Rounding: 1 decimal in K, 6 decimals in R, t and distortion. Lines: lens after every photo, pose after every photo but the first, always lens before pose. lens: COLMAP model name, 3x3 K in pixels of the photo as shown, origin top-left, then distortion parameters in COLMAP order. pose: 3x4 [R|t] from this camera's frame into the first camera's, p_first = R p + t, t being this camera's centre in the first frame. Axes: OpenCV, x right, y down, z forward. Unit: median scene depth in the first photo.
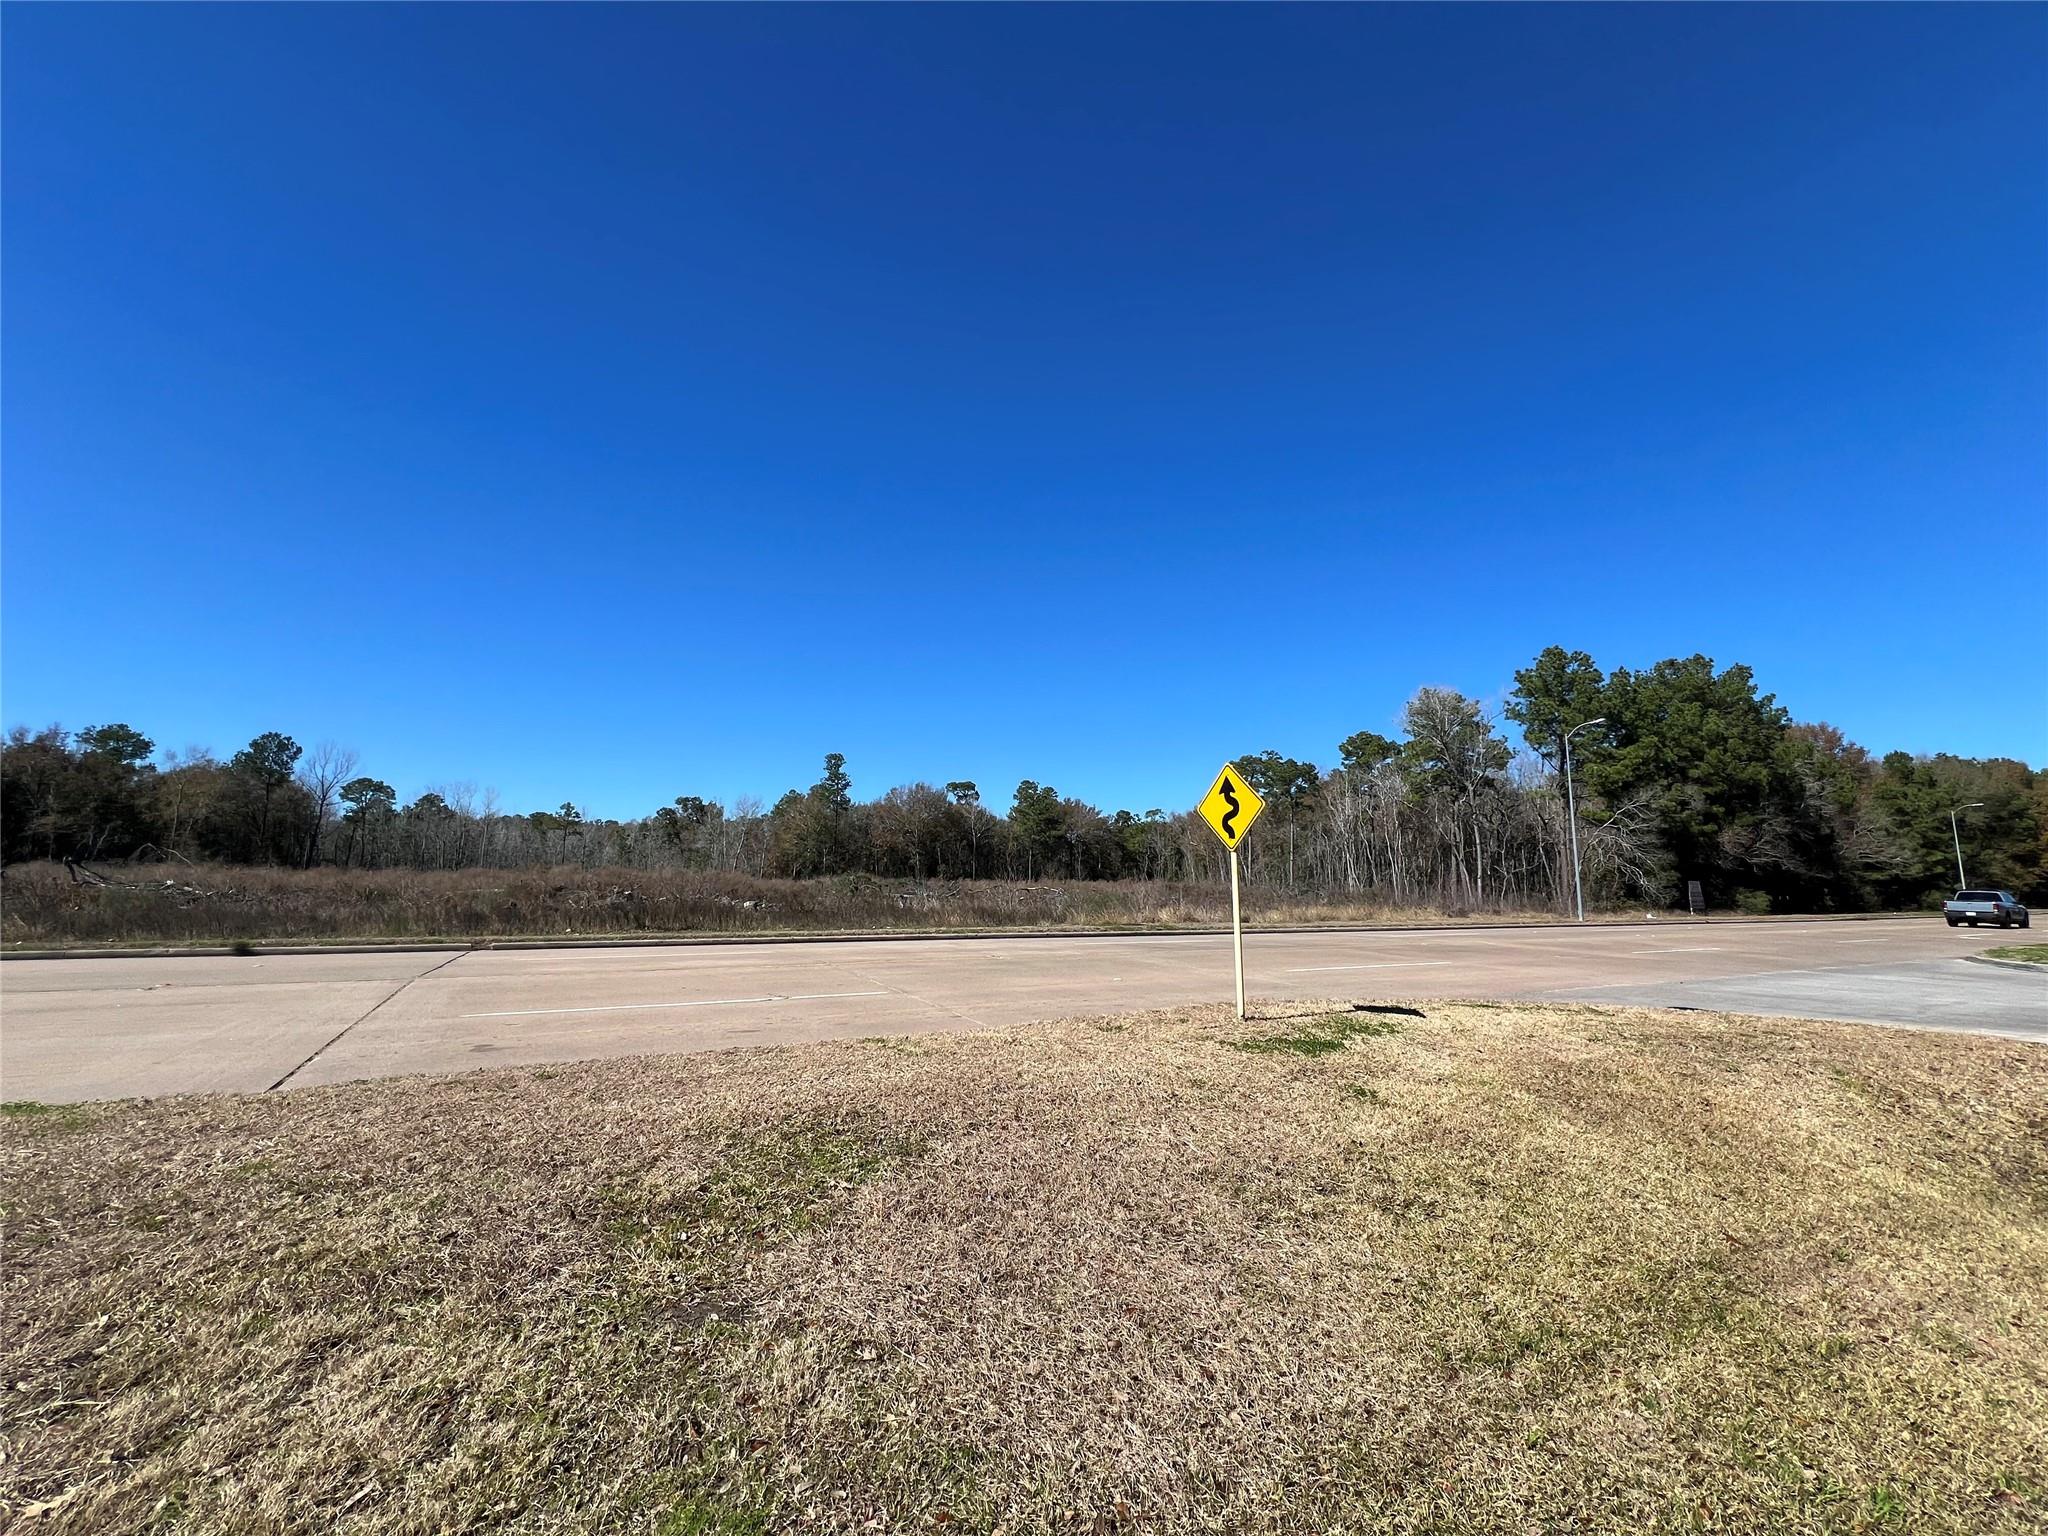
lens RADIAL K [[820.3, 0, 1016.2], [0, 820.3, 764.1], [0, 0, 1]] dist [0.000252, -0.000121]
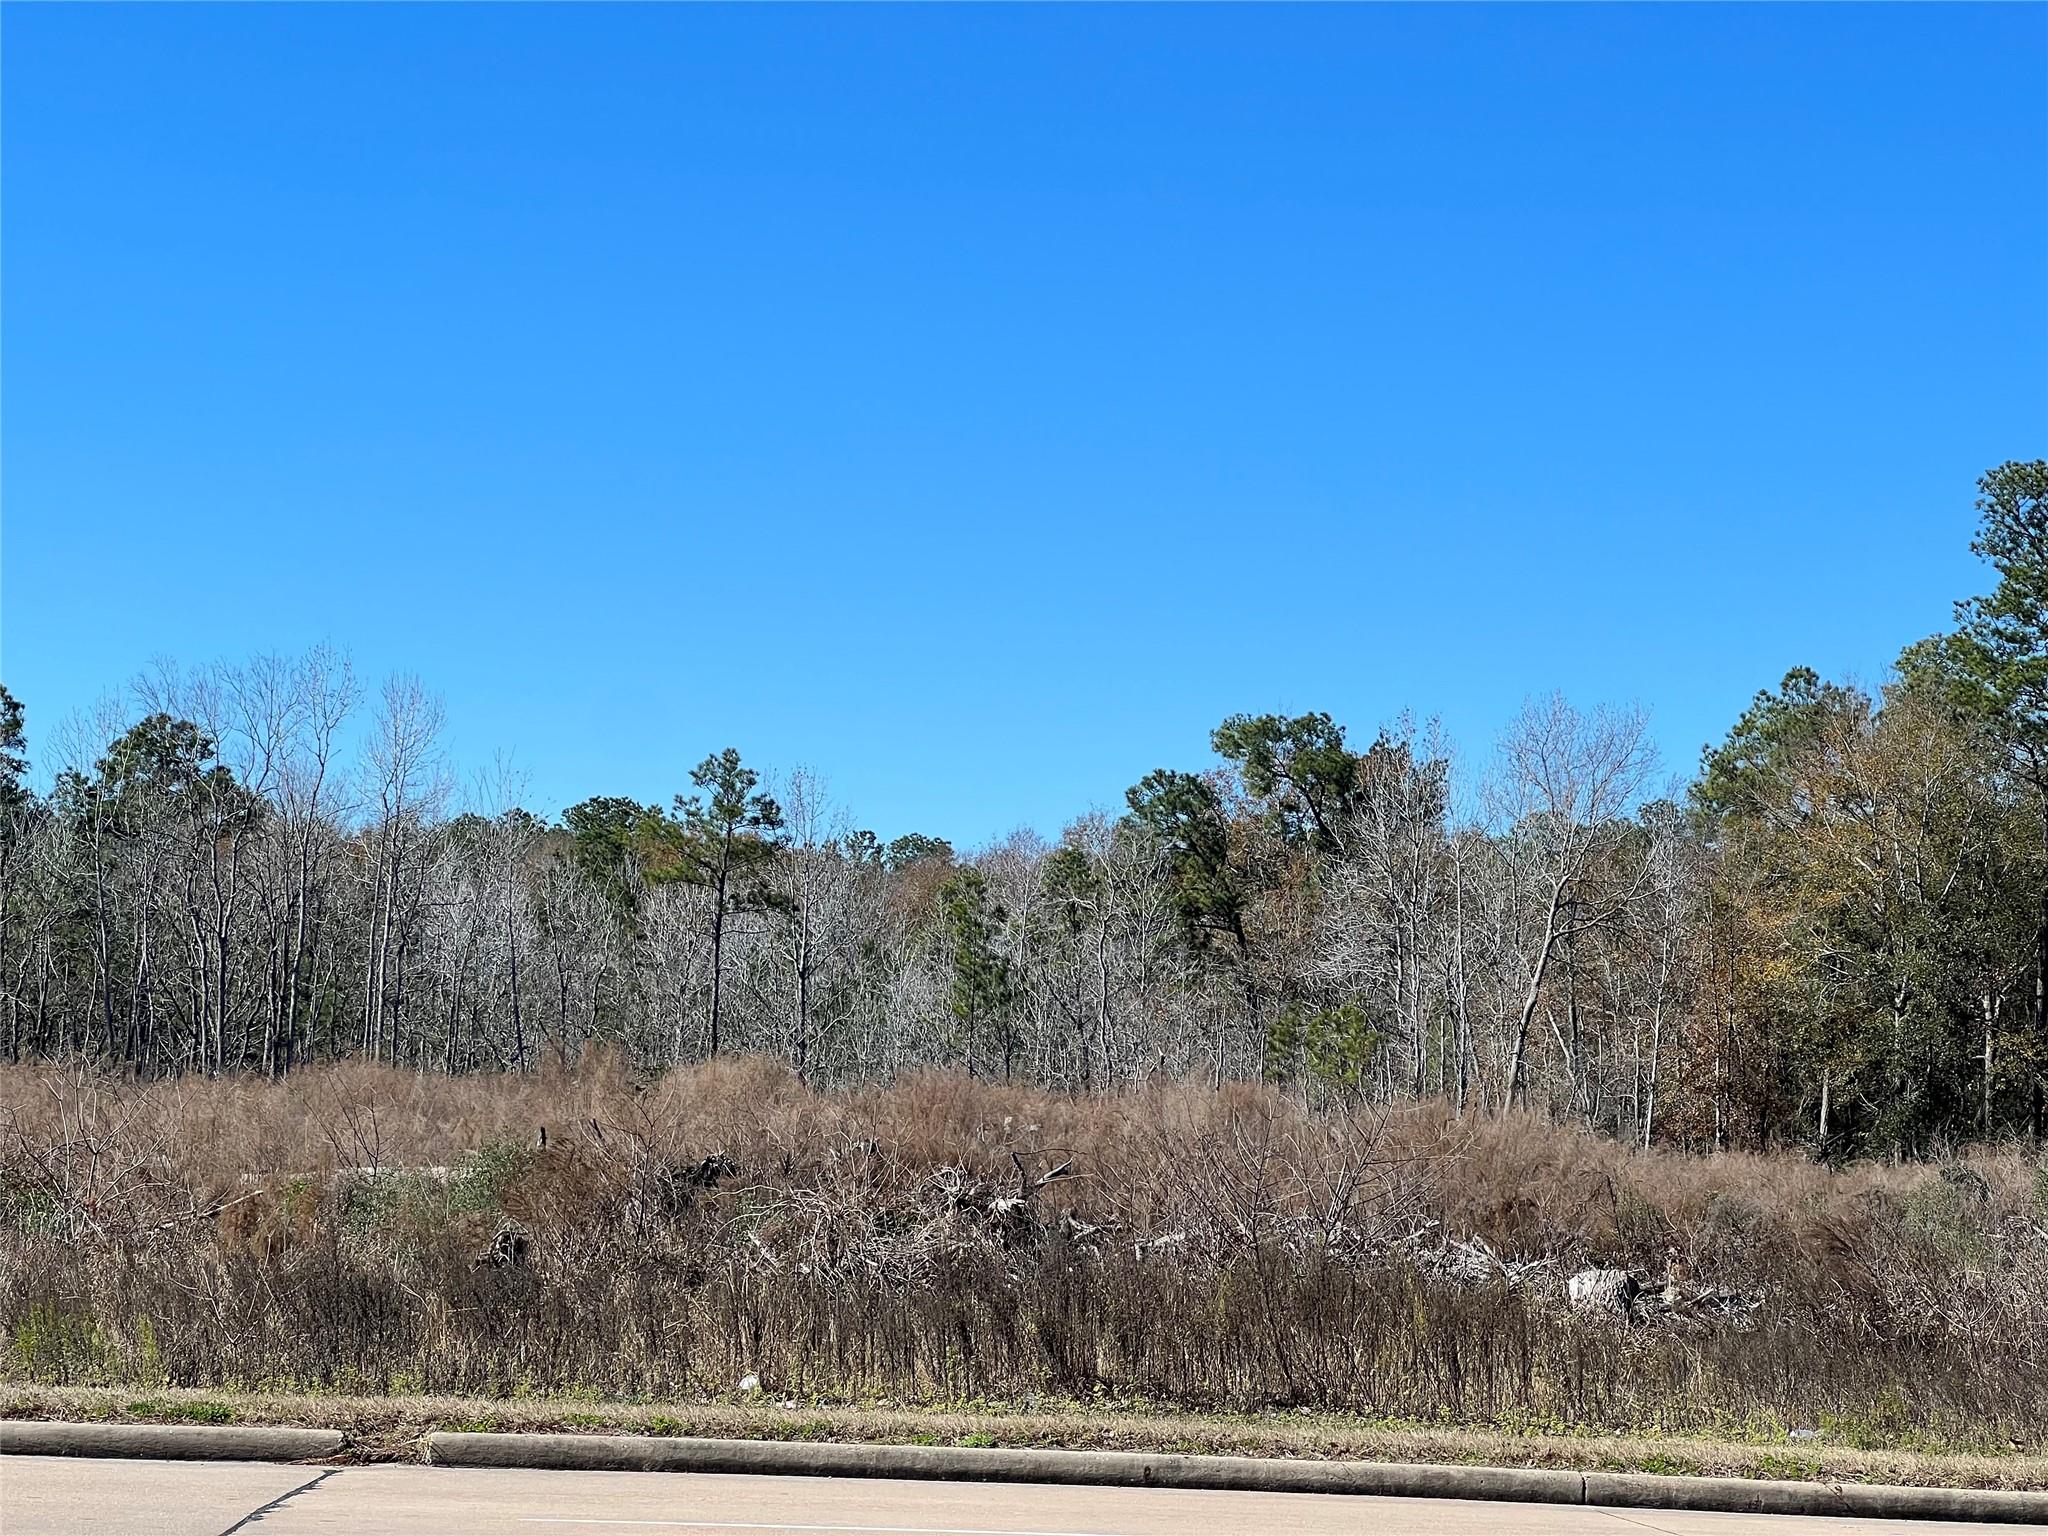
lens RADIAL K [[4558.6, 0, 1092.0], [0, 4558.6, 770.7], [0, 0, 1]] dist [0.203060, 0.169241]
pose [[0.912987, -0.009178, -0.407884, -0.002346], [0.031531, 0.998344, 0.048112, -0.000748], [0.406767, -0.056786, 0.911765, 0.004688]]
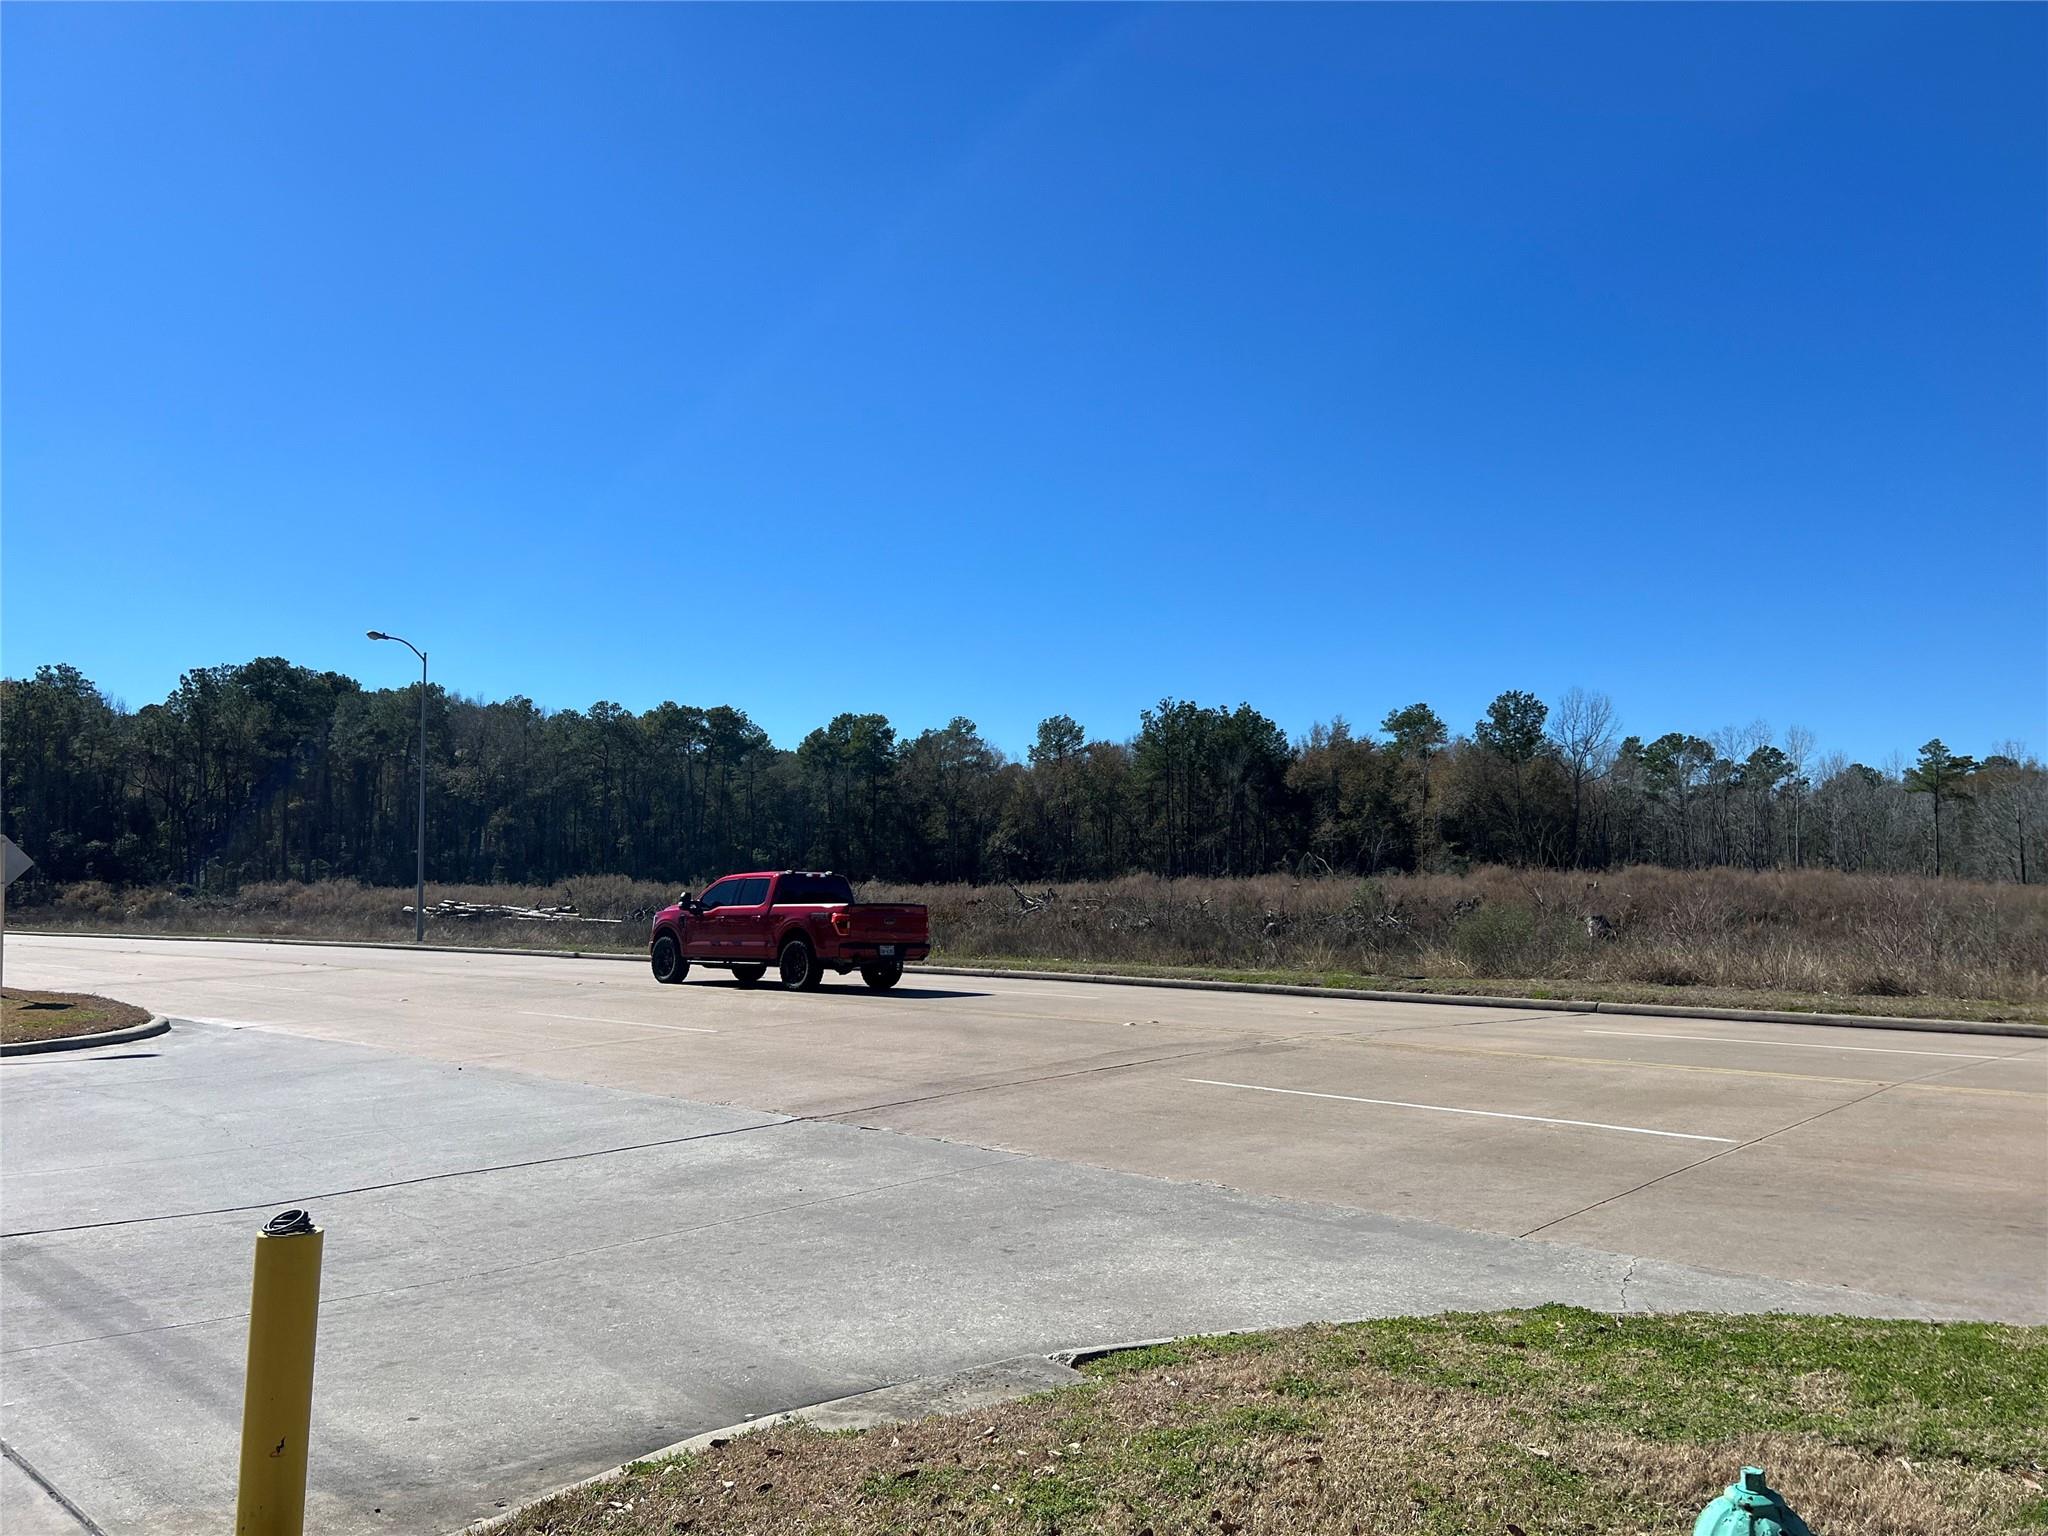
lens RADIAL K [[1528.0, 0, 1024.0], [0, 1528.0, 768.0], [0, 0, 1]] dist [0.048828, -0.066758]
pose [[0.305699, -0.087212, -0.948126, 0.702523], [0.150370, 0.987721, -0.042371, 0.060516], [0.940179, -0.129617, 0.315059, 0.405959]]
